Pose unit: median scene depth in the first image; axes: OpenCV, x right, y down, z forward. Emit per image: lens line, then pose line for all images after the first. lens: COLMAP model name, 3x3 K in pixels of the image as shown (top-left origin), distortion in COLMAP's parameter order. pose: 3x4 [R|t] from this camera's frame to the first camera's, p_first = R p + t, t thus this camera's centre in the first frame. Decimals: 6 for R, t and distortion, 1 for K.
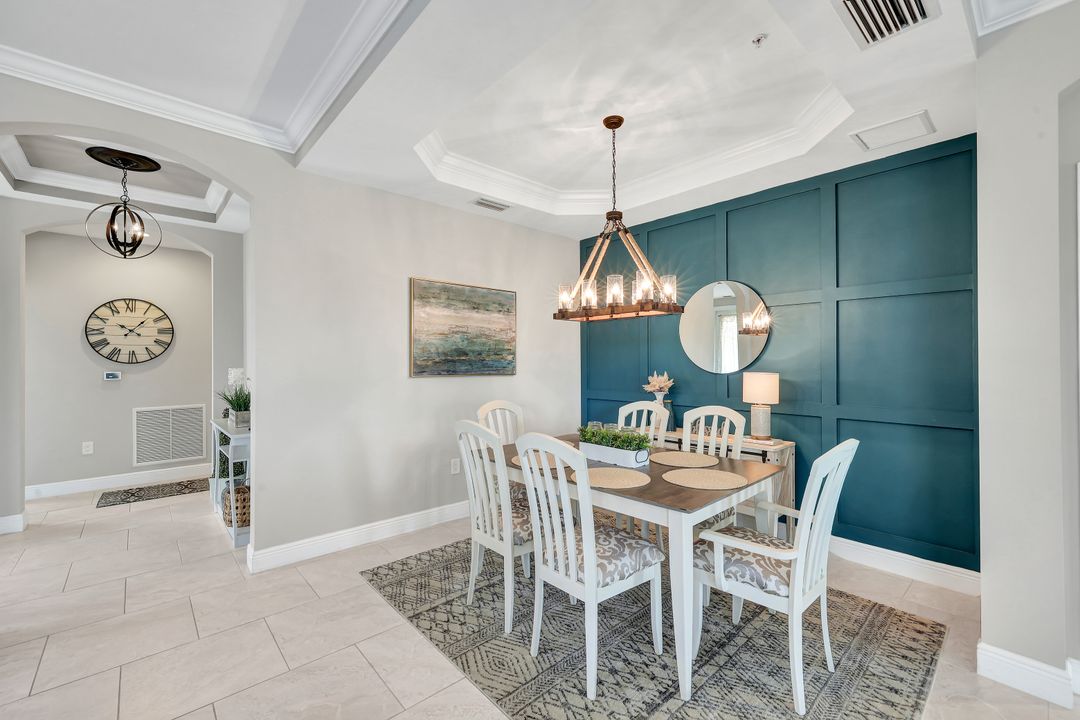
lens RADIAL K [[438.1, 0, 542.1], [0, 438.1, 361.4], [0, 0, 1]] dist [0.000138, 0.000710]
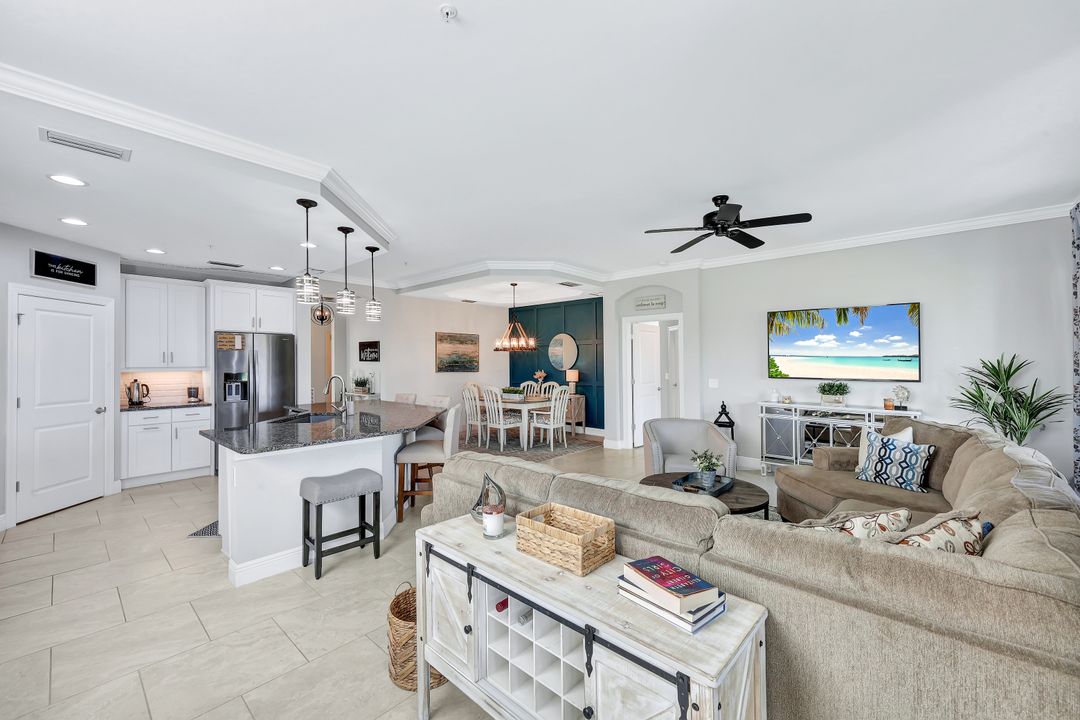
lens RADIAL K [[438.1, 0, 538.9], [0, 438.1, 356.4], [0, 0, 1]] dist [0.000138, 0.000710]
pose [[0.994772, -0.001609, 0.102107, 0.021501], [0.002595, 0.999951, -0.009527, -0.029594], [-0.102087, 0.009742, 0.994728, -1.507892]]
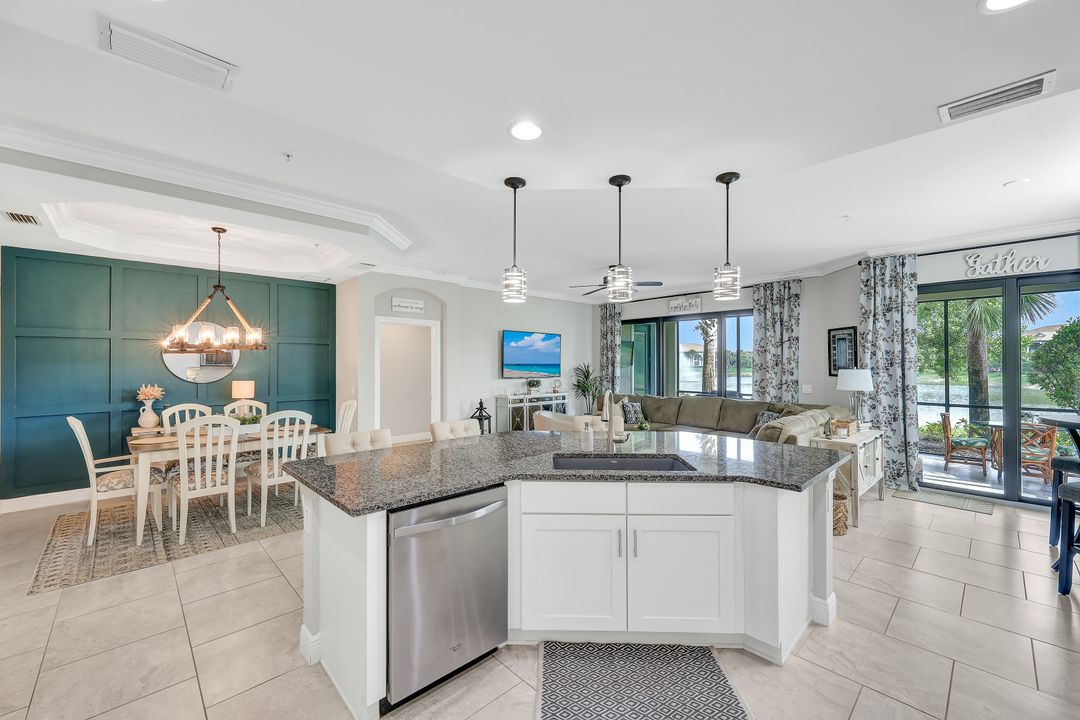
lens RADIAL K [[438.1, 0, 541.5], [0, 438.1, 360.4], [0, 0, 1]] dist [0.000138, 0.000710]
pose [[-0.033625, 0.006677, 0.999412, -1.179559], [0.002906, 0.999974, -0.006583, -0.038241], [-0.999430, 0.002683, -0.033644, -0.117328]]
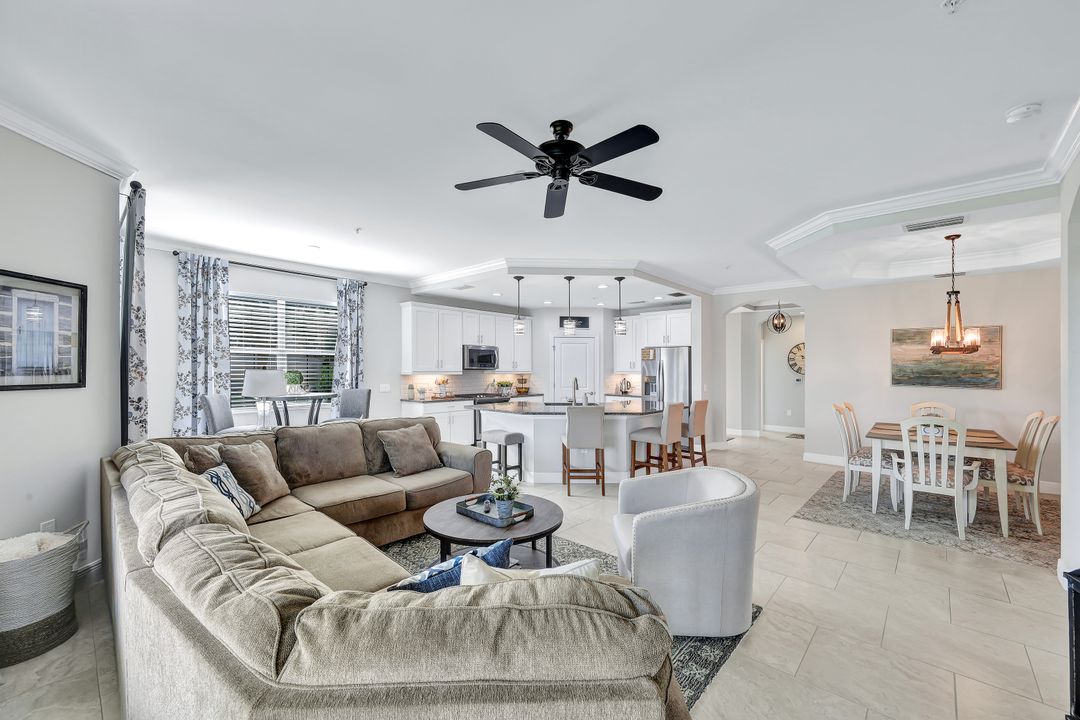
lens RADIAL K [[438.1, 0, 532.7], [0, 438.1, 363.4], [0, 0, 1]] dist [0.000138, 0.000710]
pose [[0.083208, -0.007301, -0.996505, 1.326746], [-0.008092, 0.999935, -0.008002, -0.028311], [0.996499, 0.008730, 0.083143, -0.574404]]
